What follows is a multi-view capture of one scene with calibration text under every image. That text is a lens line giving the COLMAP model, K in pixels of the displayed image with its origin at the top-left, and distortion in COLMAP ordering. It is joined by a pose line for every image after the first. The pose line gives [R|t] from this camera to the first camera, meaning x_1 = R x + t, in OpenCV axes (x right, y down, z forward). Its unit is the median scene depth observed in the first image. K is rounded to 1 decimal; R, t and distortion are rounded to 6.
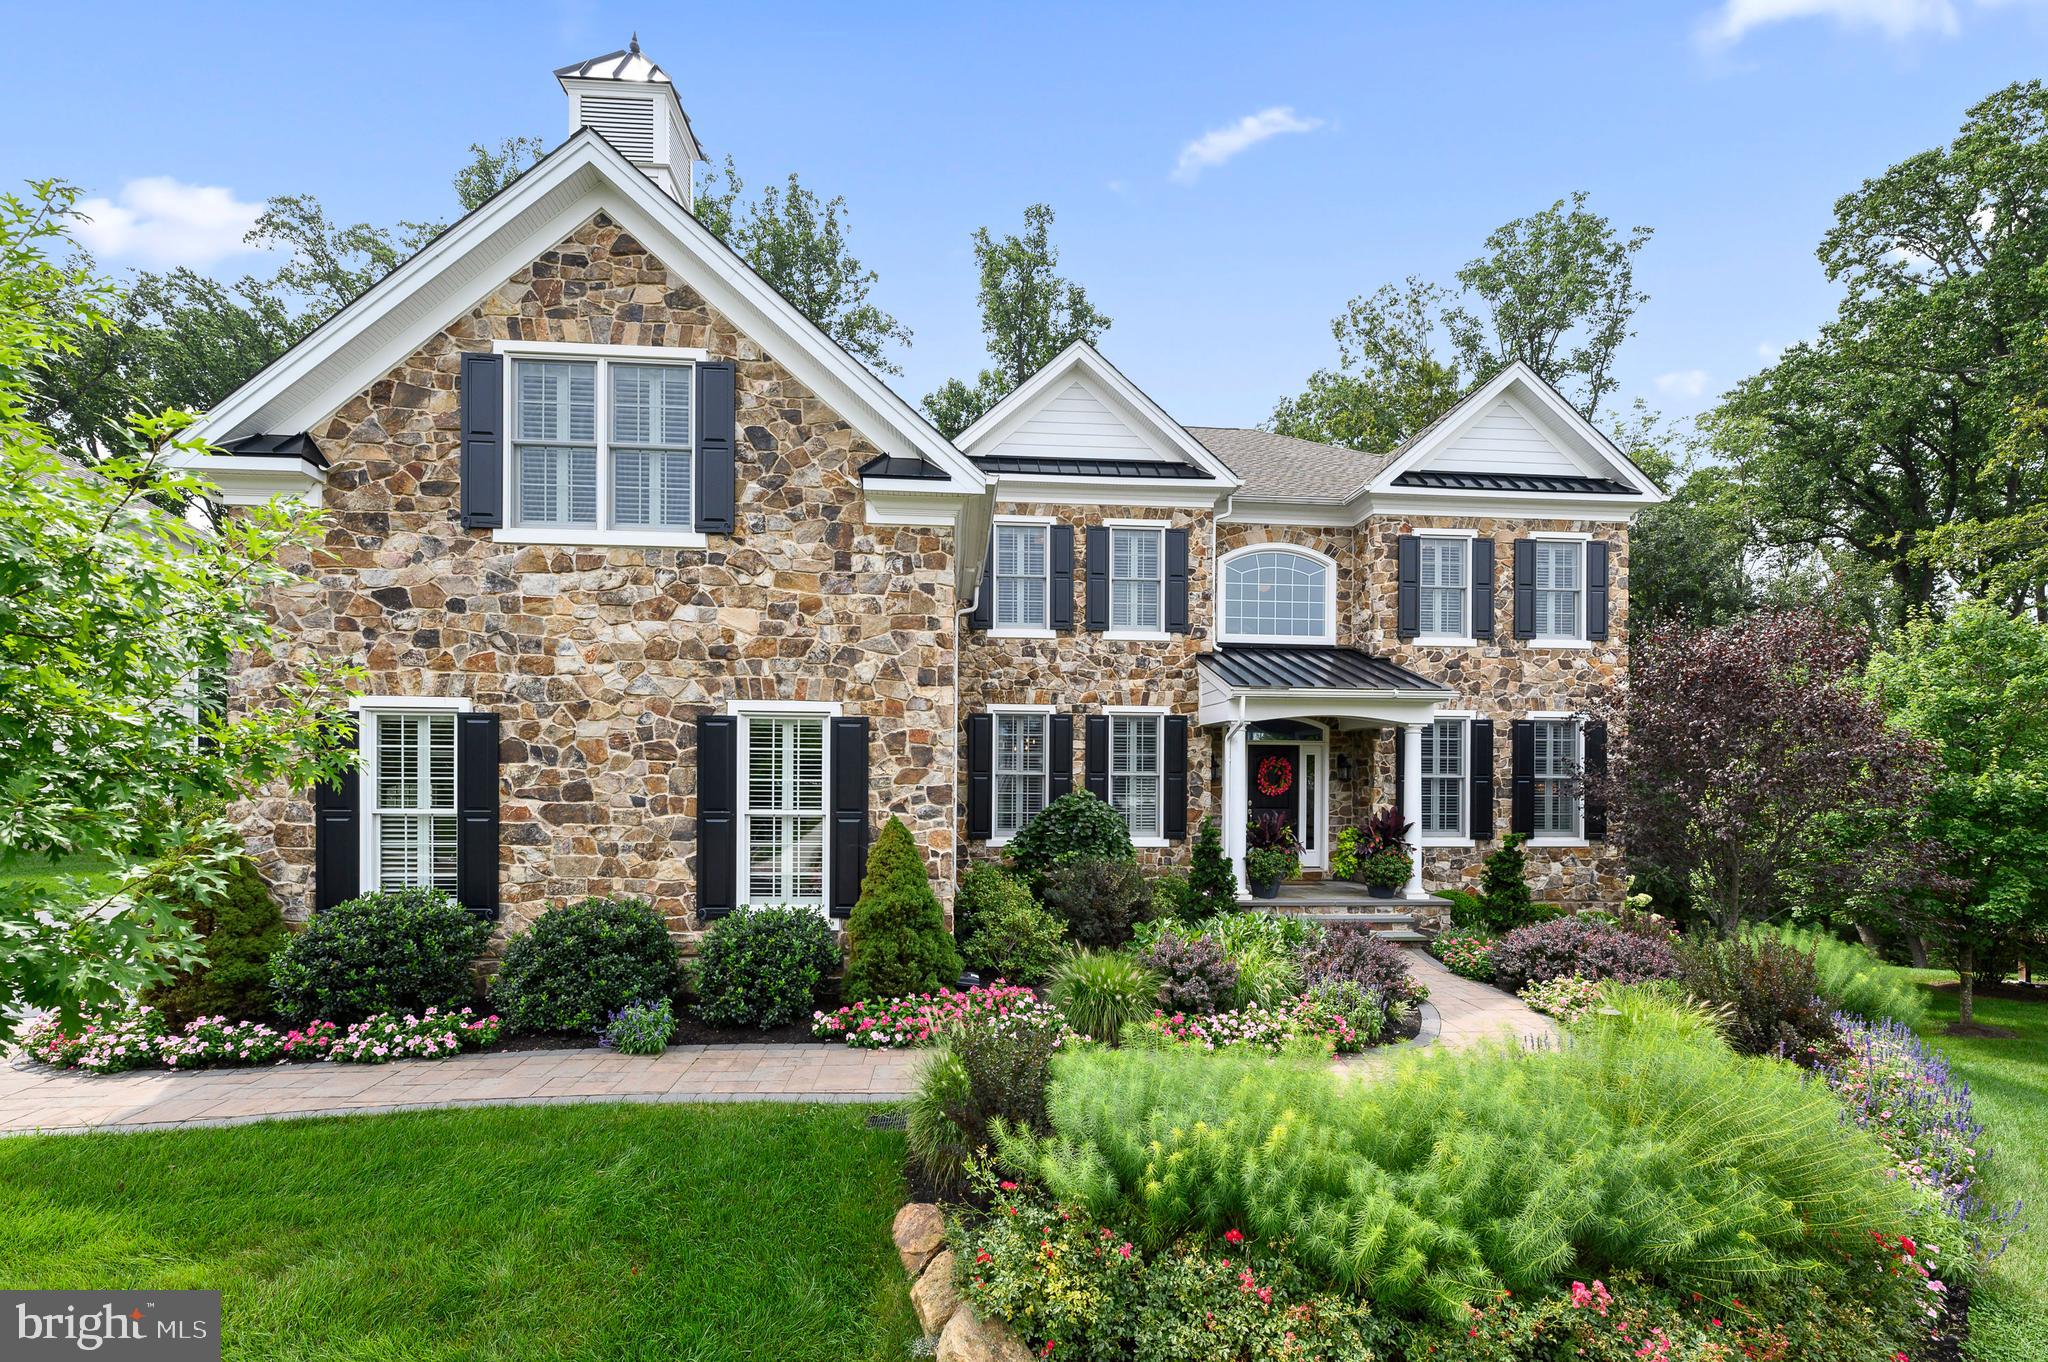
lens RADIAL K [[846.0, 0, 1047.0], [0, 846.0, 777.9], [0, 0, 1]] dist [-0.001200, -0.000139]
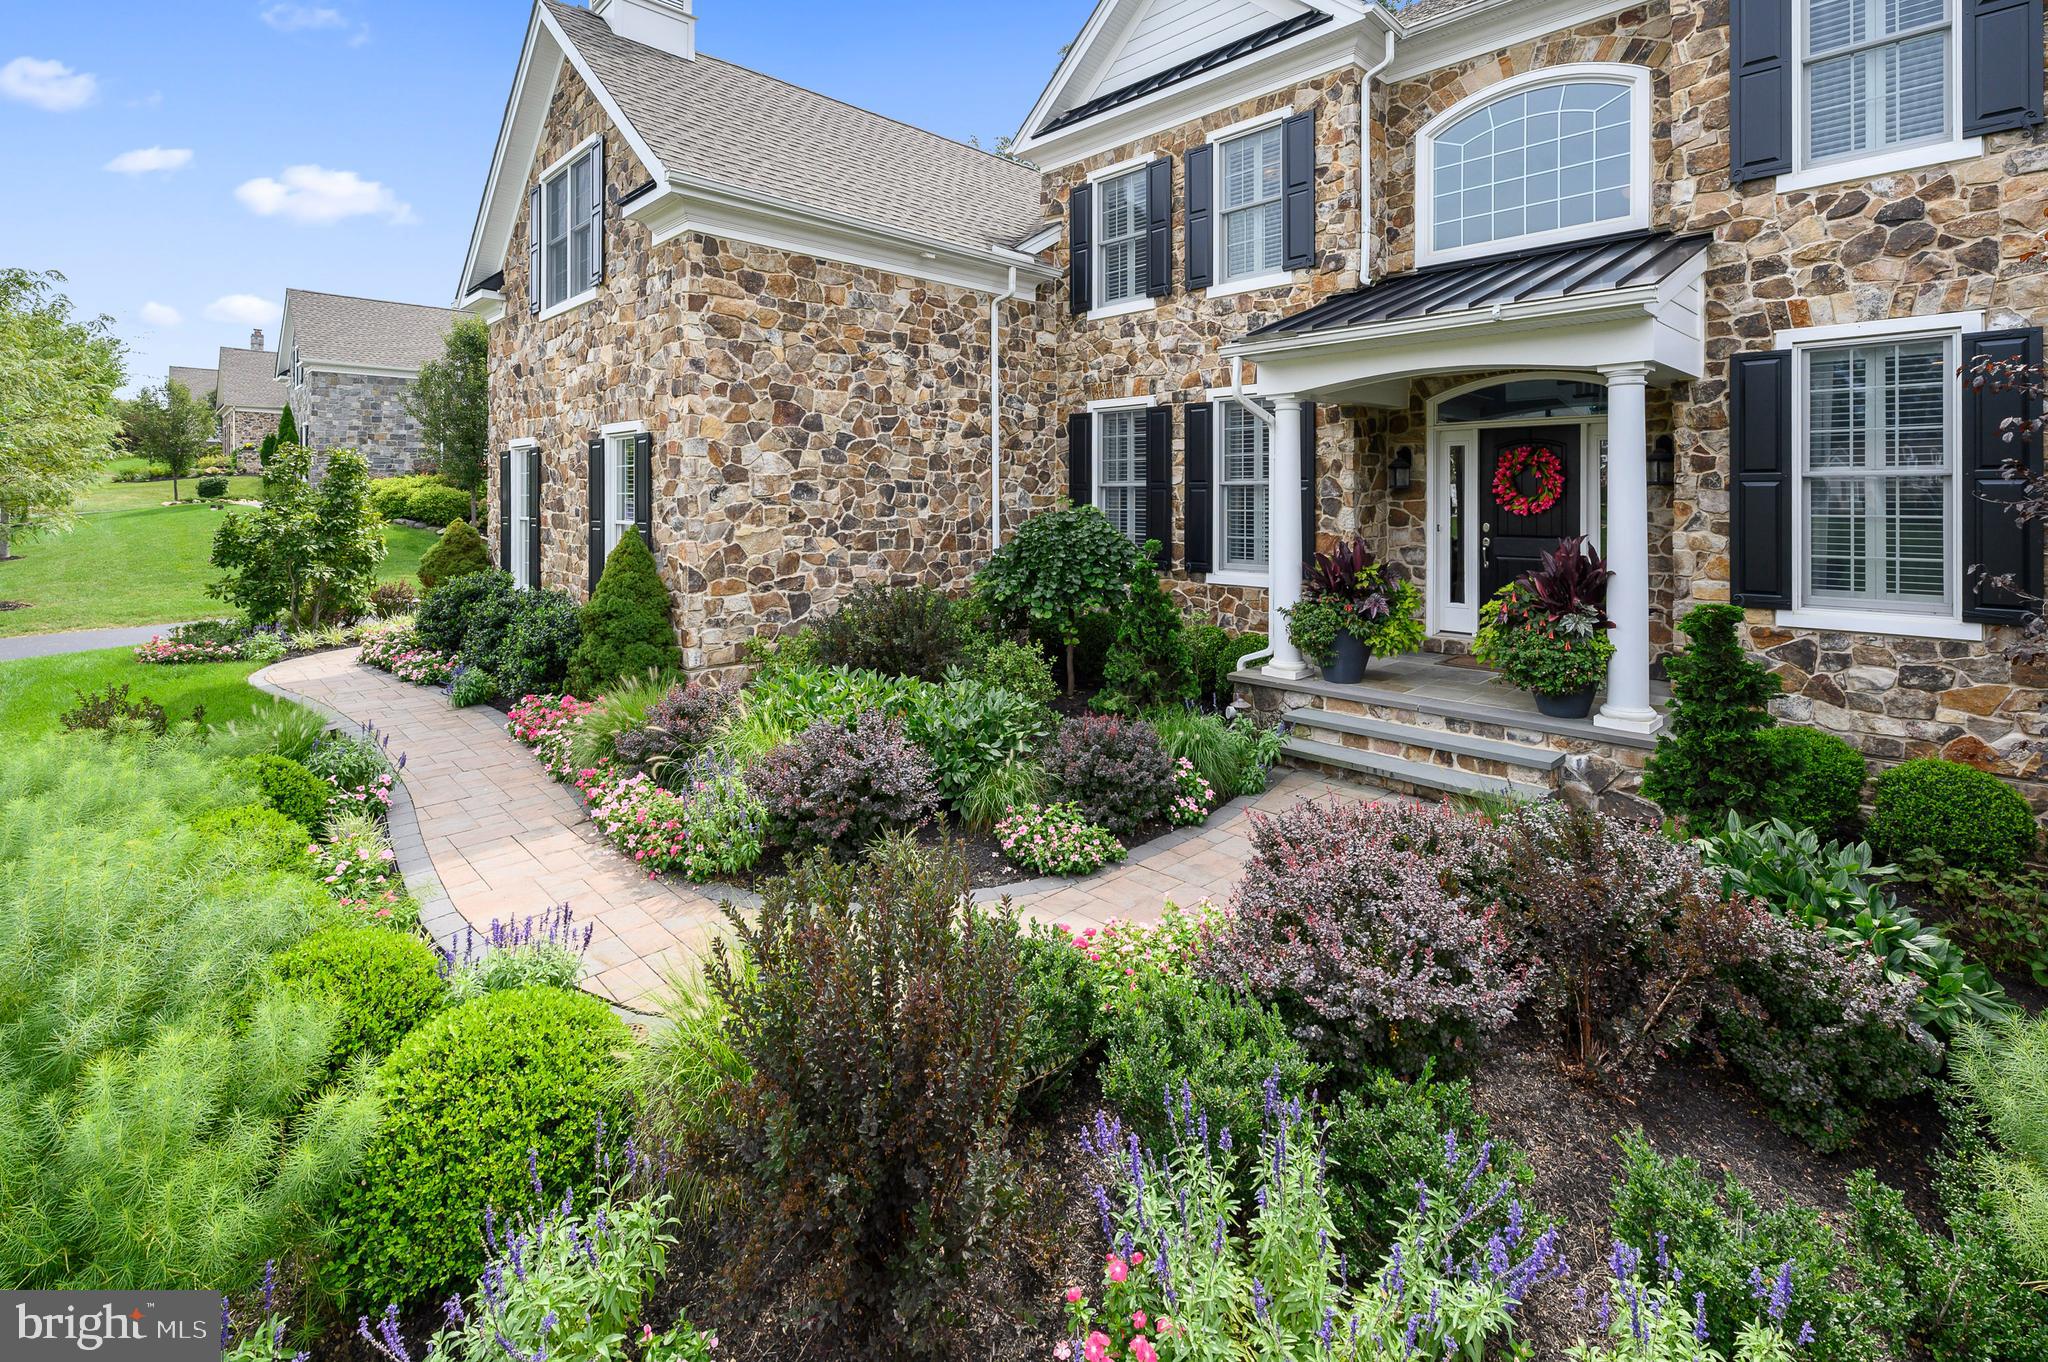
lens RADIAL K [[917.3, 0, 1048.2], [0, 917.3, 494.7], [0, 0, 1]] dist [-0.001500, 0.000806]
pose [[0.648362, -0.011234, -0.761250, 0.578301], [0.007207, 0.999937, -0.008618, 0.011149], [0.761298, 0.000101, 0.648402, 0.382261]]
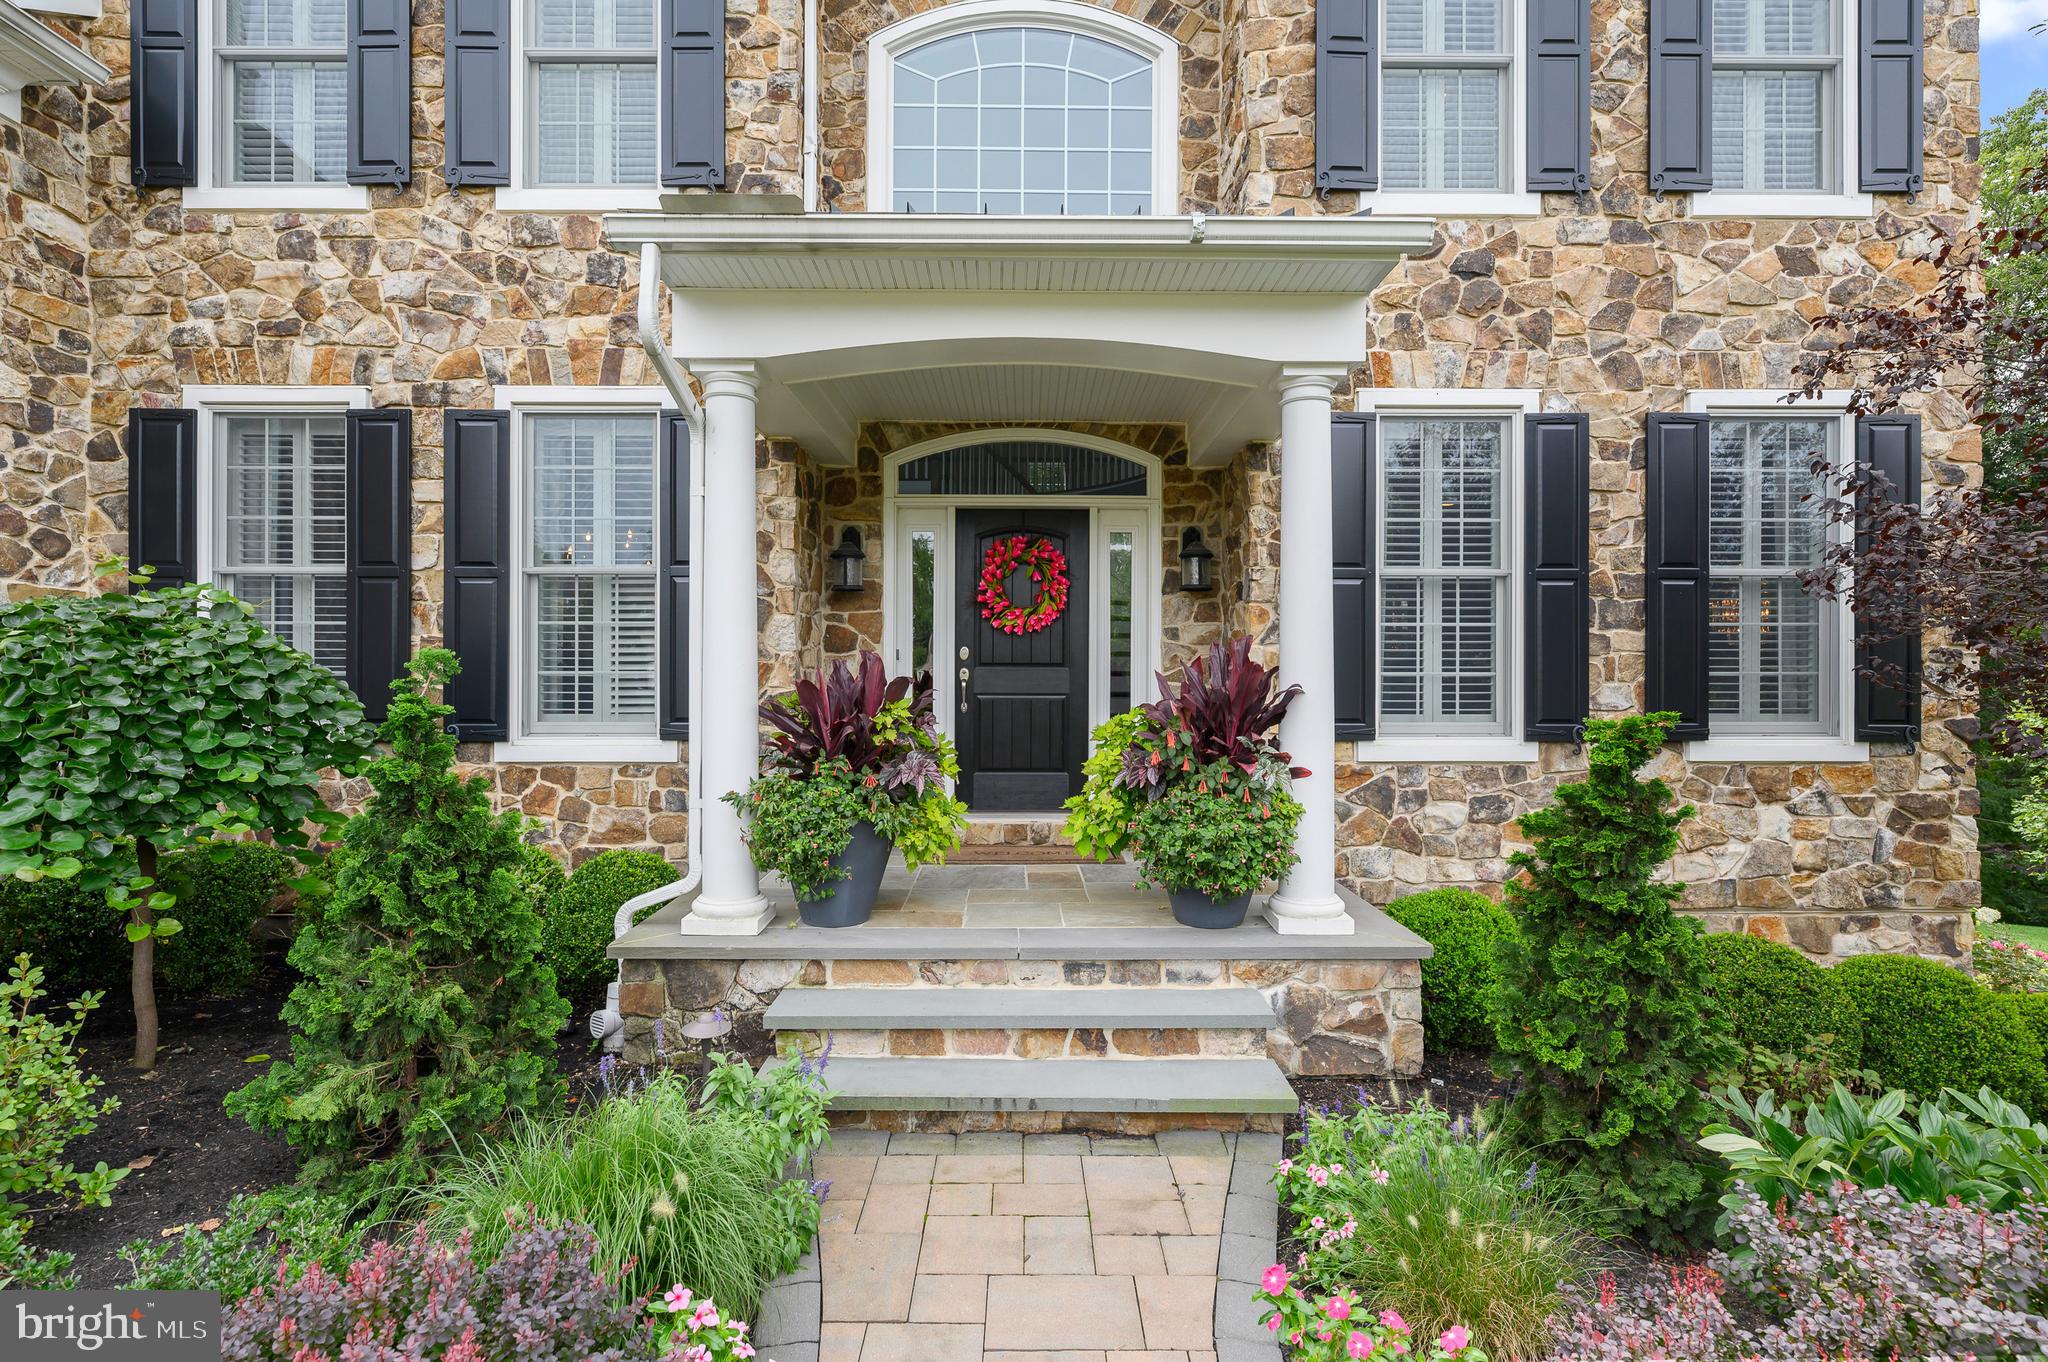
lens RADIAL K [[975.3, 0, 1023.0], [0, 975.3, 680.0], [0, 0, 1]] dist [-0.004849, 0.002222]
pose [[0.996343, -0.006452, -0.085205, 0.335215], [0.006779, 0.999971, 0.003556, 0.045025], [0.085179, -0.004121, 0.996357, 0.587981]]
